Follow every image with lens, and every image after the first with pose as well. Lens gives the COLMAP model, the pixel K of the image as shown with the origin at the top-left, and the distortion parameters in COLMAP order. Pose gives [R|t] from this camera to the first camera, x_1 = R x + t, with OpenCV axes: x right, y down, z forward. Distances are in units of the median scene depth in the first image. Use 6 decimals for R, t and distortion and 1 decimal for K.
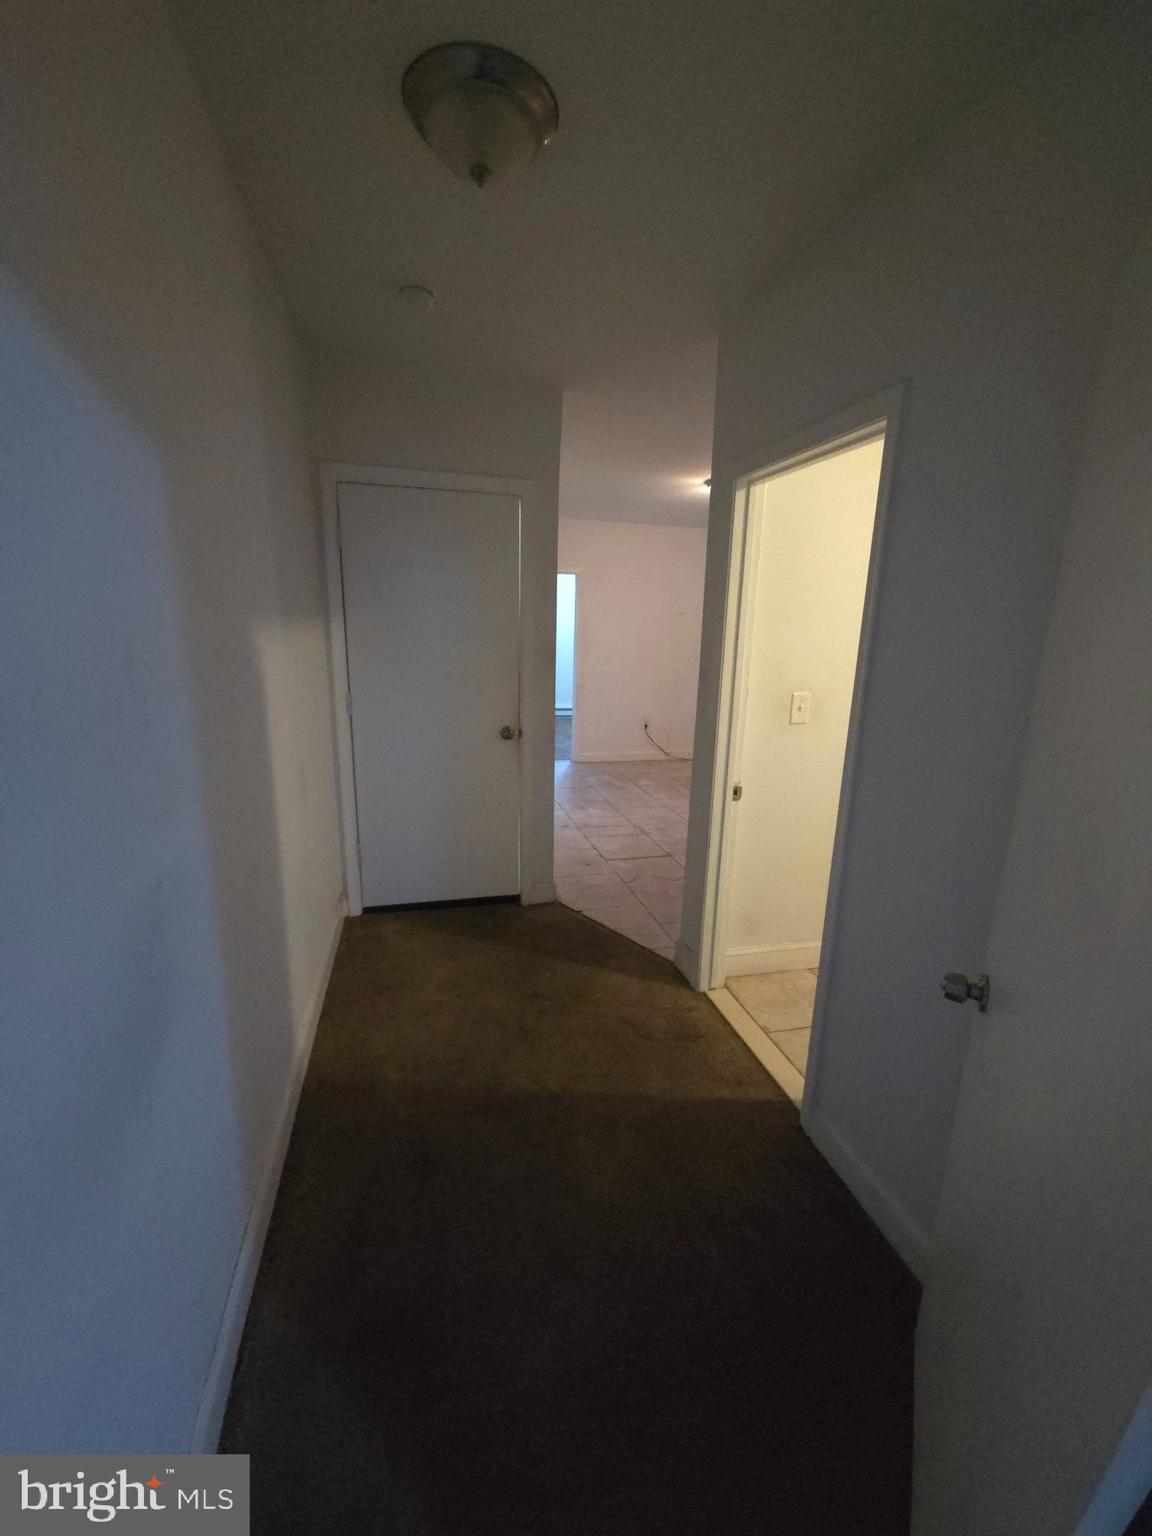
lens RADIAL K [[629.2, 0, 572.3], [0, 629.2, 770.4], [0, 0, 1]] dist [0.000248, -0.000455]
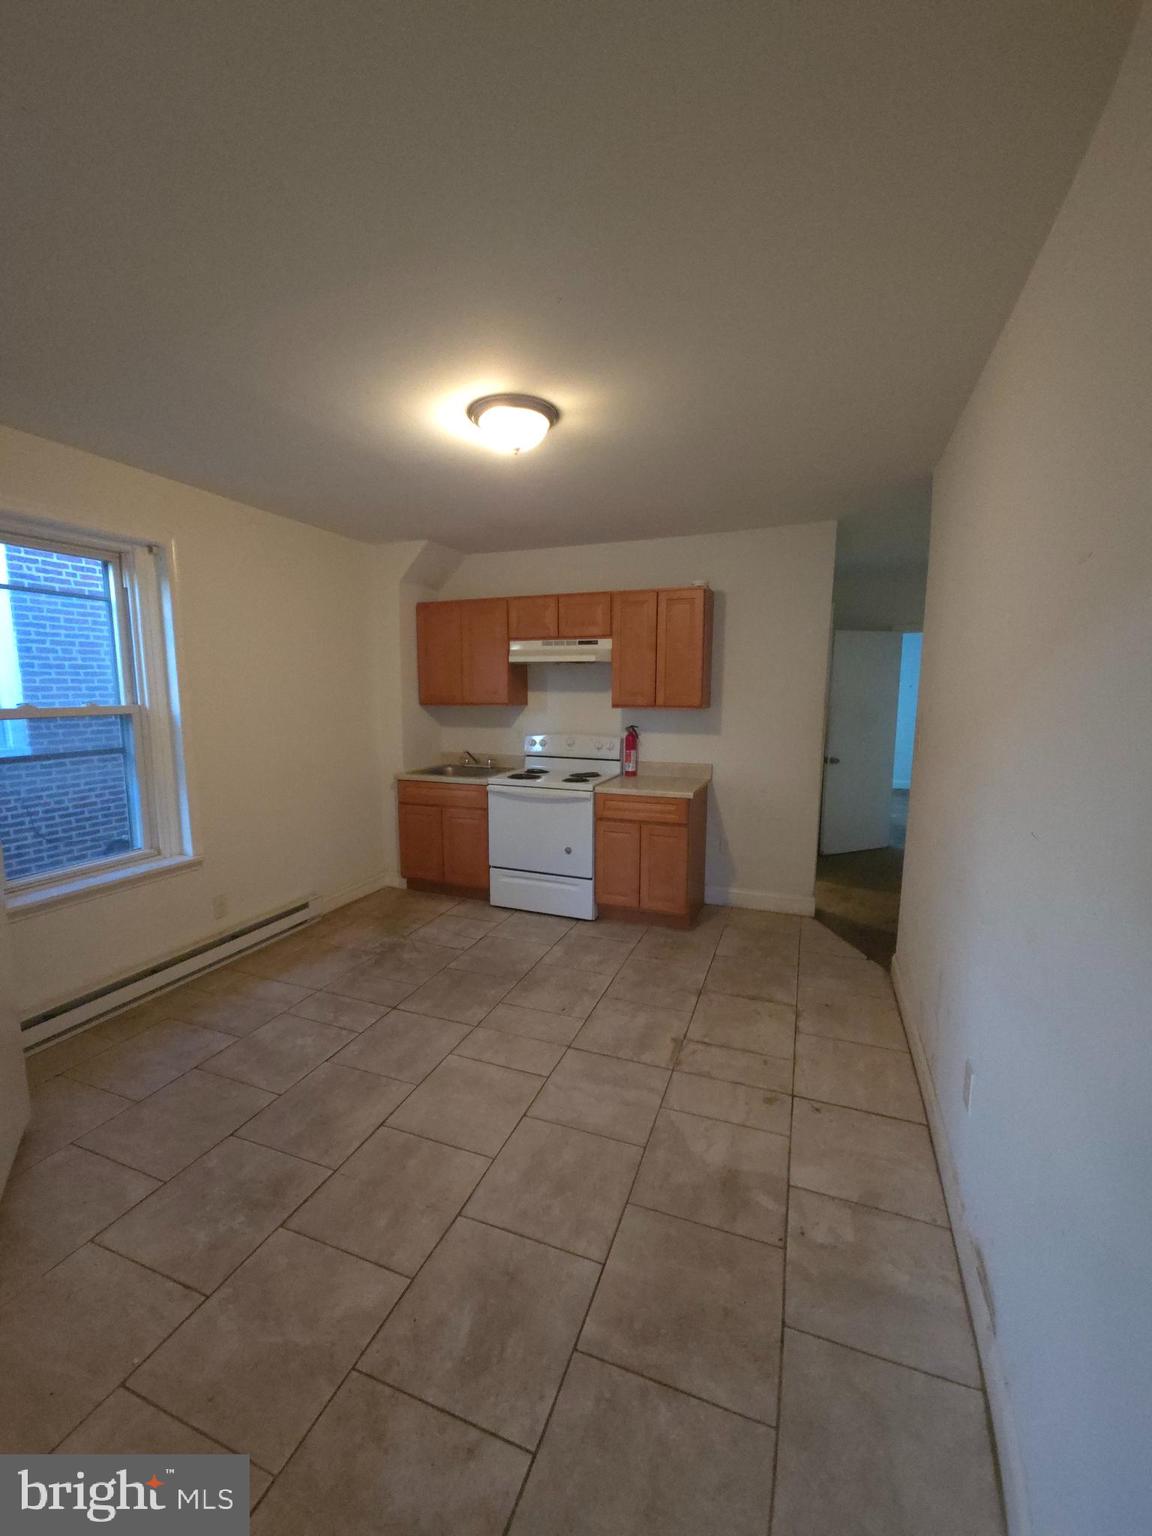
lens RADIAL K [[629.2, 0, 574.9], [0, 629.2, 767.3], [0, 0, 1]] dist [0.000248, -0.000455]
pose [[-0.818557, -0.100475, 0.565570, -0.098831], [0.108363, 0.939896, 0.323809, -0.306807], [-0.564112, 0.326343, -0.758471, 1.260143]]
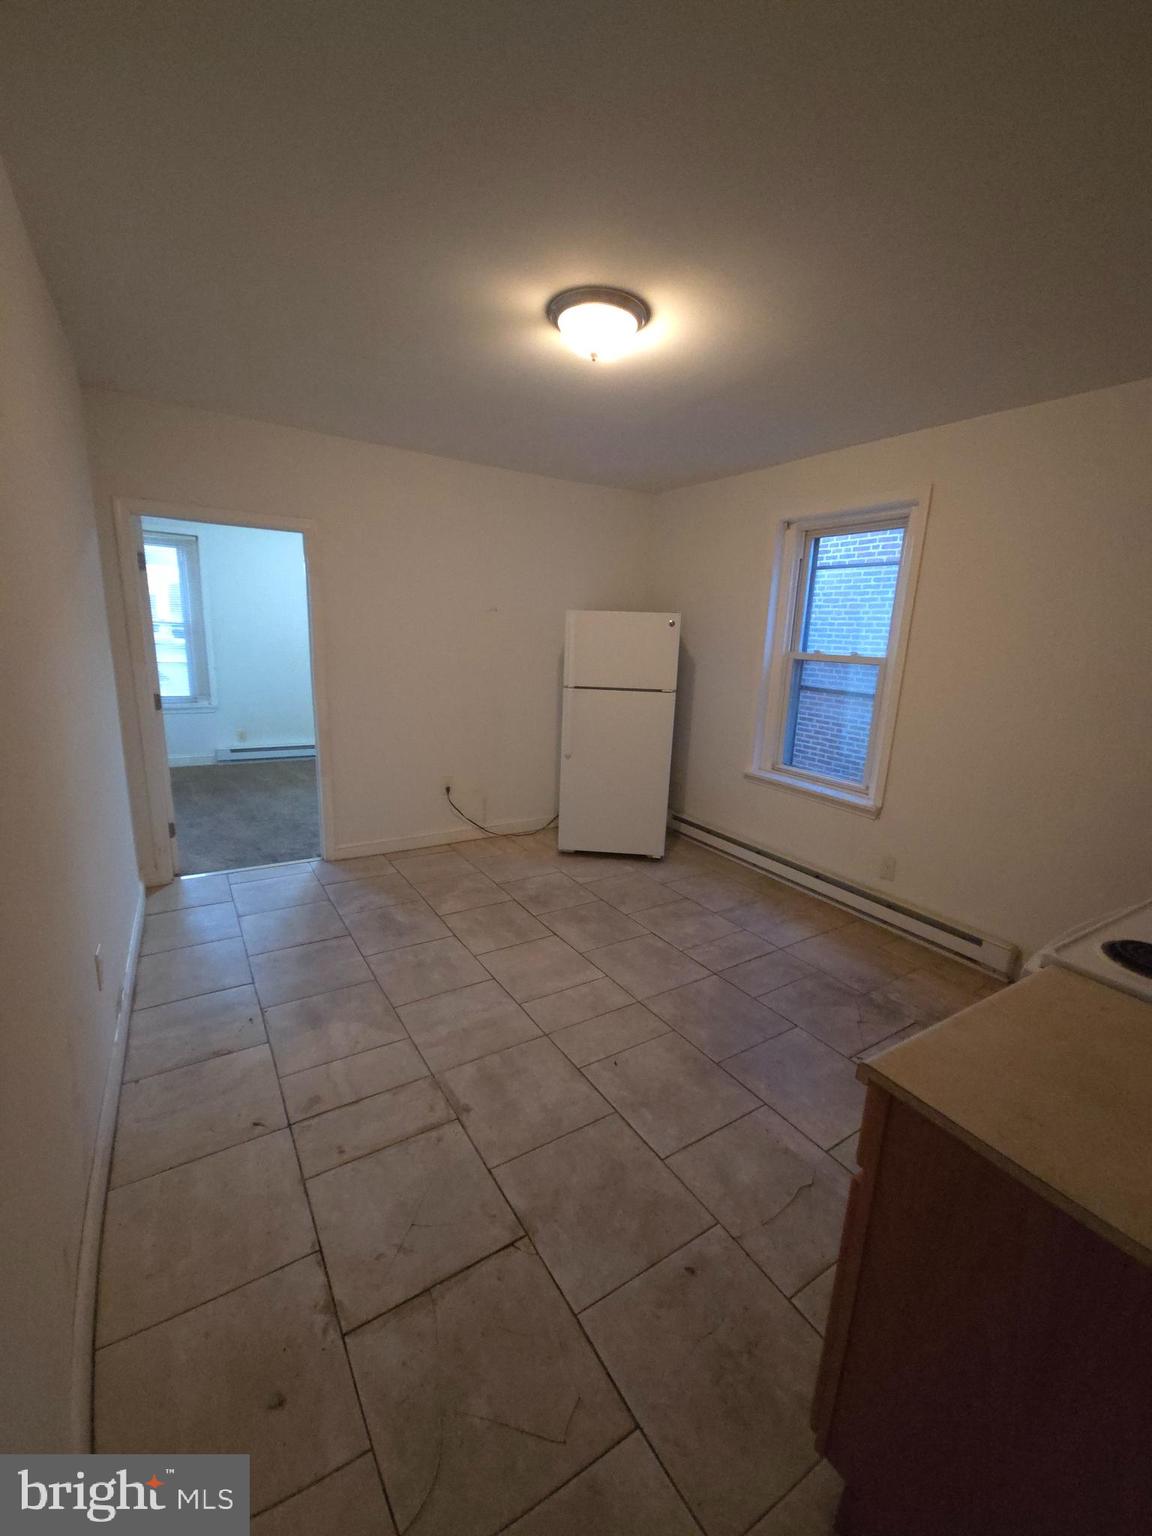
lens RADIAL K [[629.2, 0, 572.8], [0, 629.2, 769.5], [0, 0, 1]] dist [0.000248, -0.000455]
pose [[0.952088, -0.053223, 0.301157, 0.064808], [0.051468, 0.998580, 0.013765, -0.123692], [-0.301462, 0.002394, 0.953475, 0.495534]]
